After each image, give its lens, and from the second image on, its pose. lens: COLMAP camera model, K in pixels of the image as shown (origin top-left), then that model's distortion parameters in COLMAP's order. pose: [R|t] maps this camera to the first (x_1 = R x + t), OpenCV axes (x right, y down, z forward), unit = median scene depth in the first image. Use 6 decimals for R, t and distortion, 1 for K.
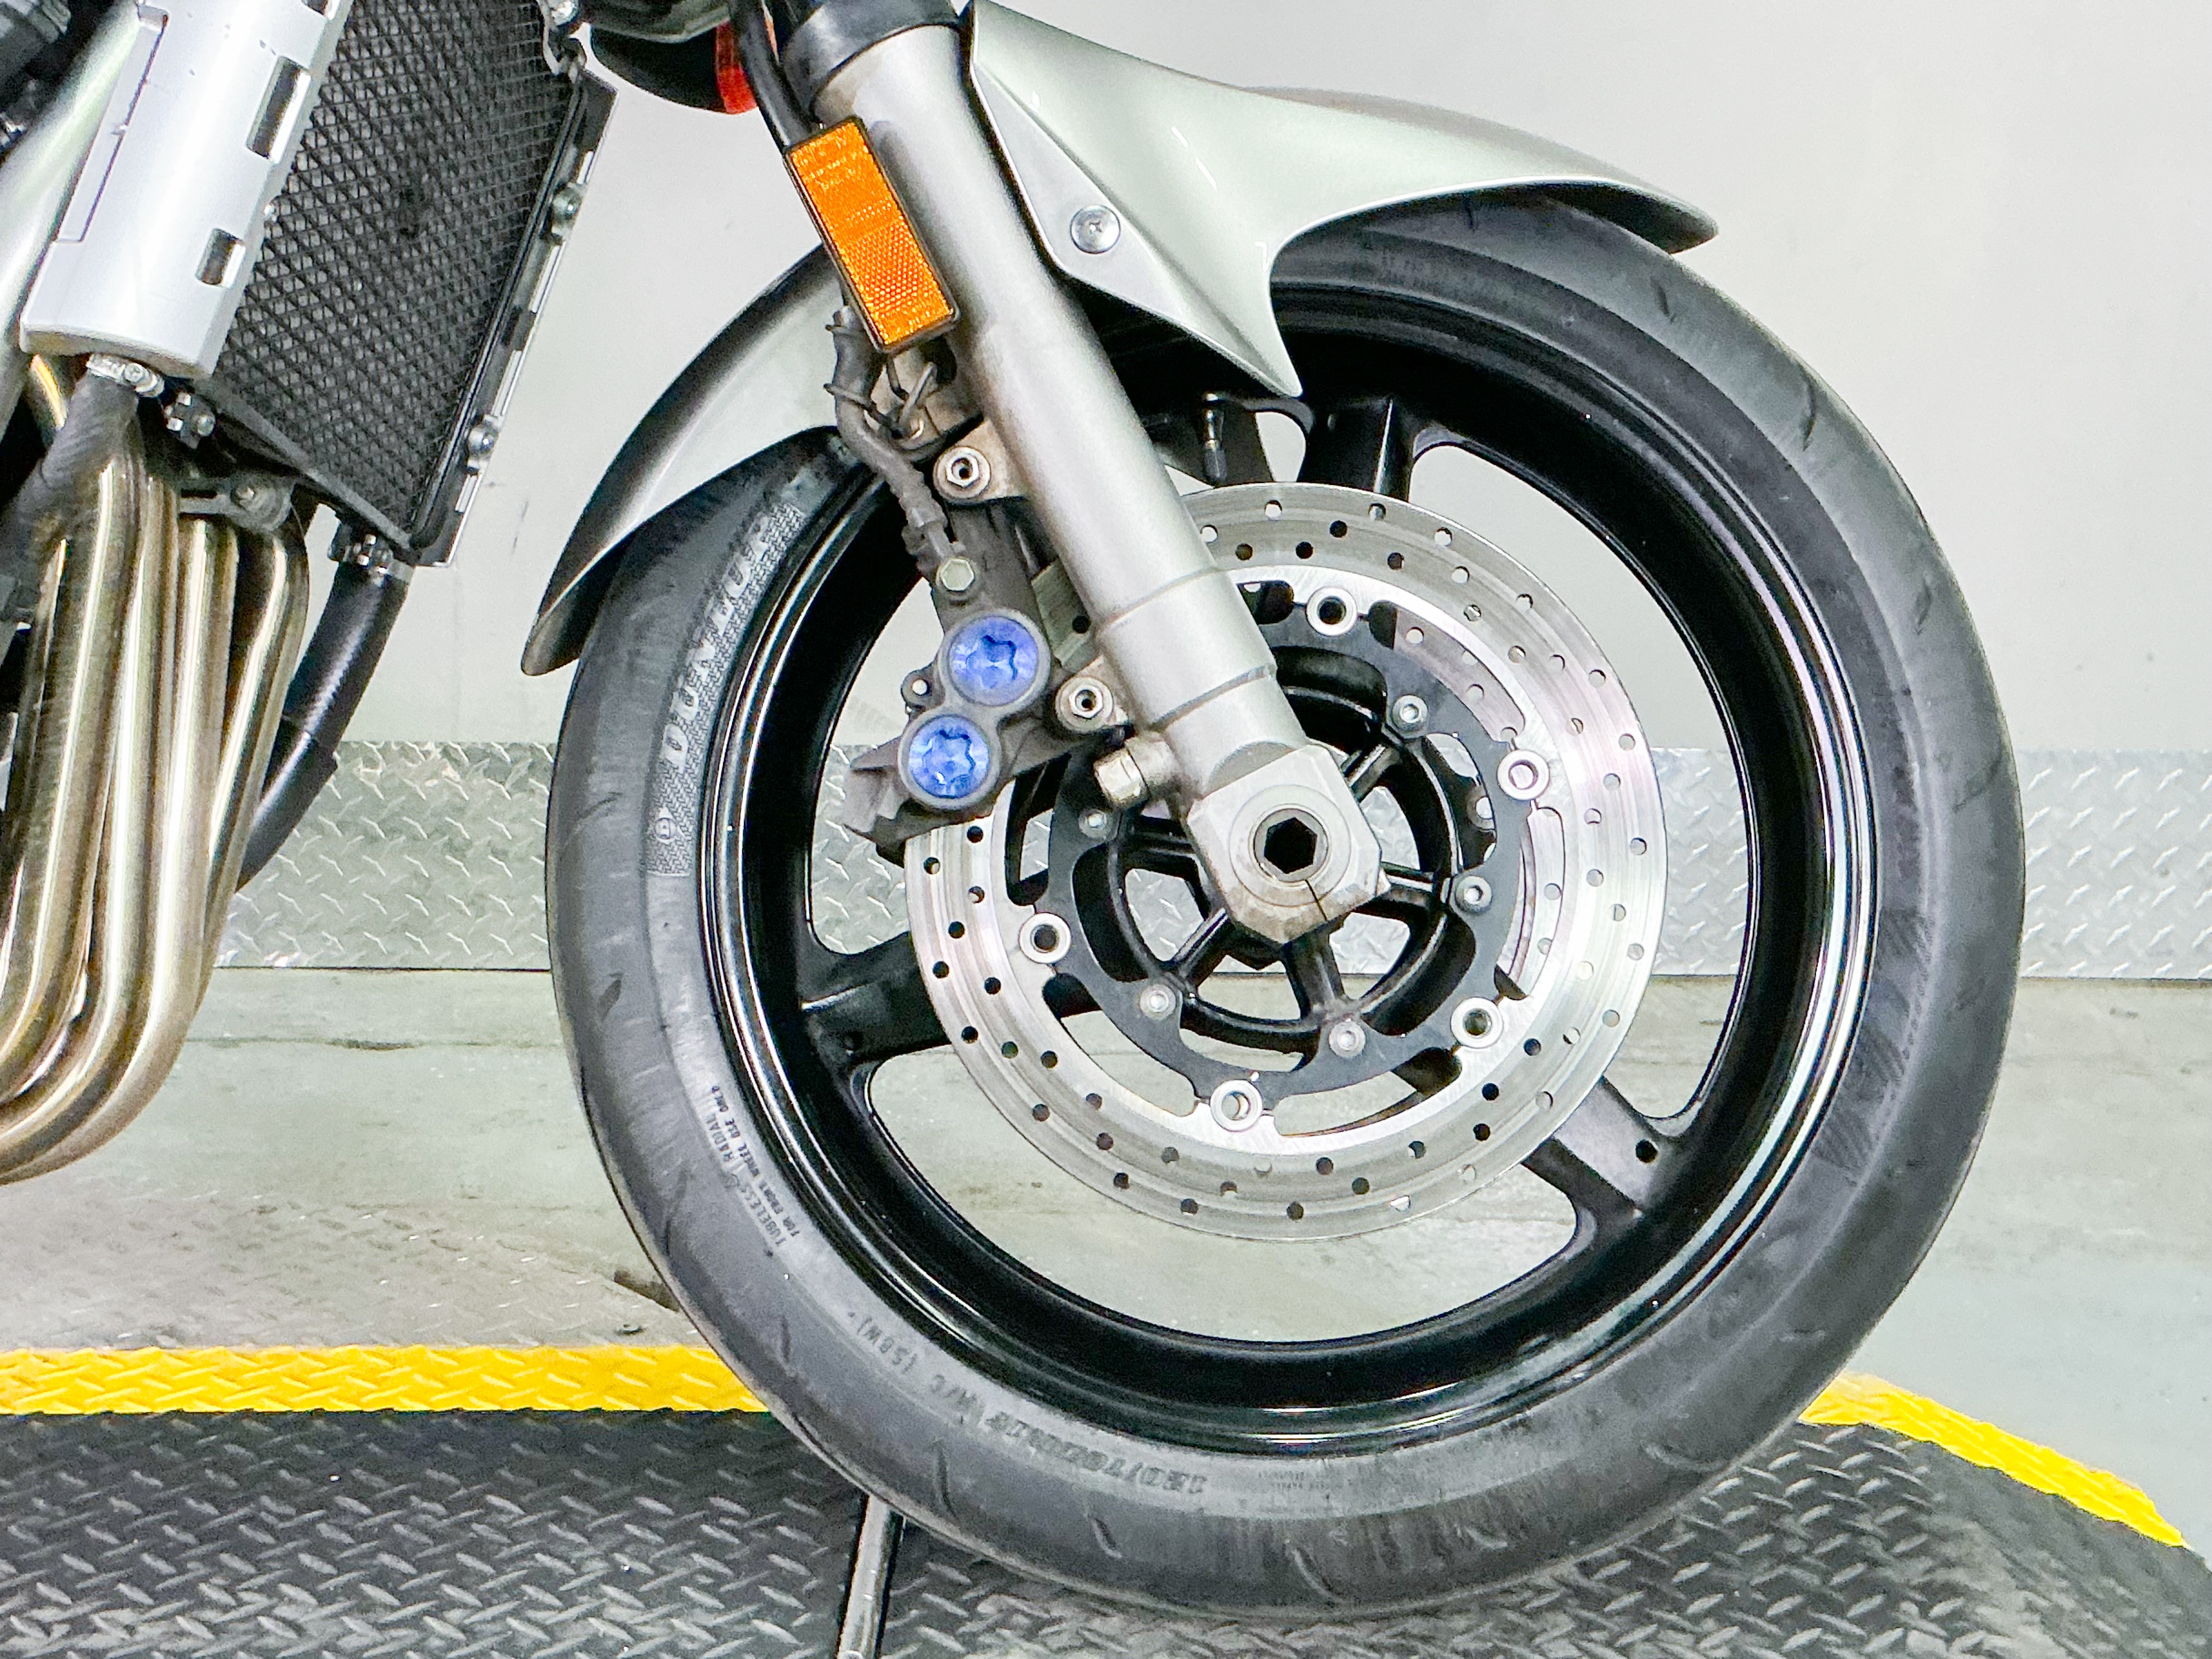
lens RADIAL K [[3007.7, 0, 1101.4], [0, 3007.7, 837.7], [0, 0, 1]] dist [0.173619, 0.000000]
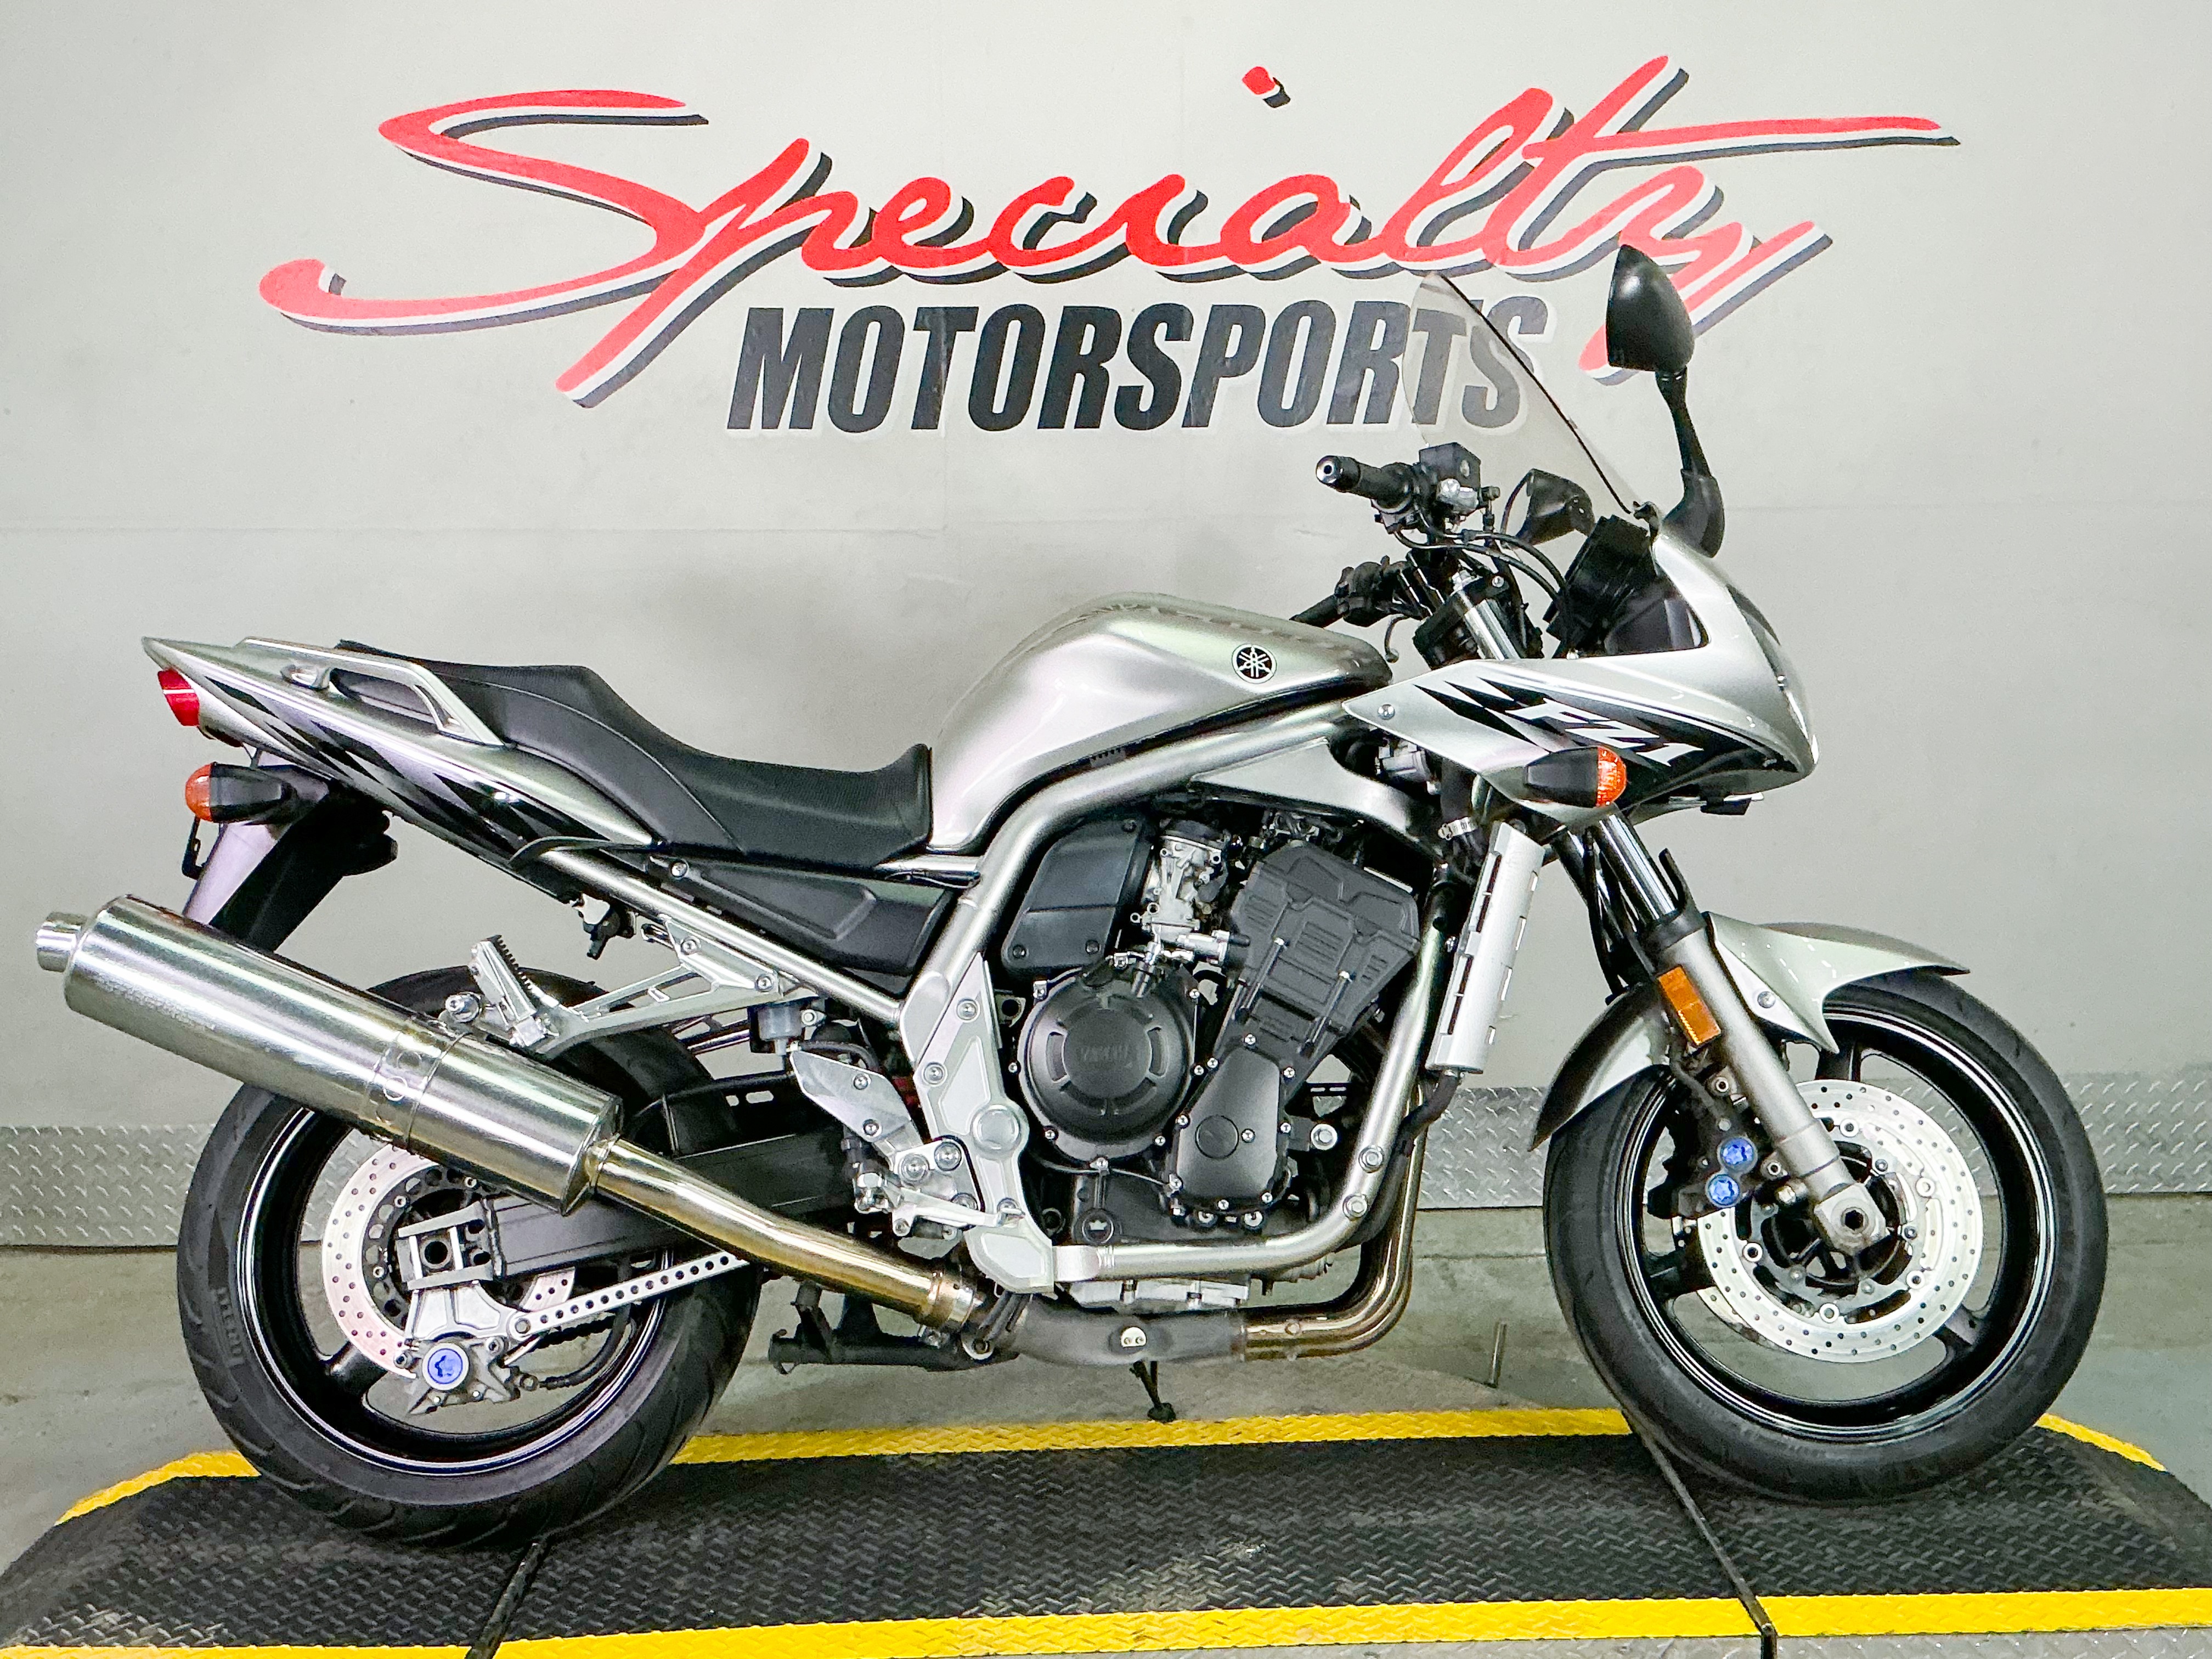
lens RADIAL K [[2424.5, 0, 1109.1], [0, 2424.5, 851.5], [0, 0, 1]] dist [0.063884, 0.000000]
pose [[0.999405, -0.033508, 0.008149, -0.608309], [0.033960, 0.997380, -0.063877, -0.208092], [-0.005988, 0.064115, 0.997925, -1.225301]]
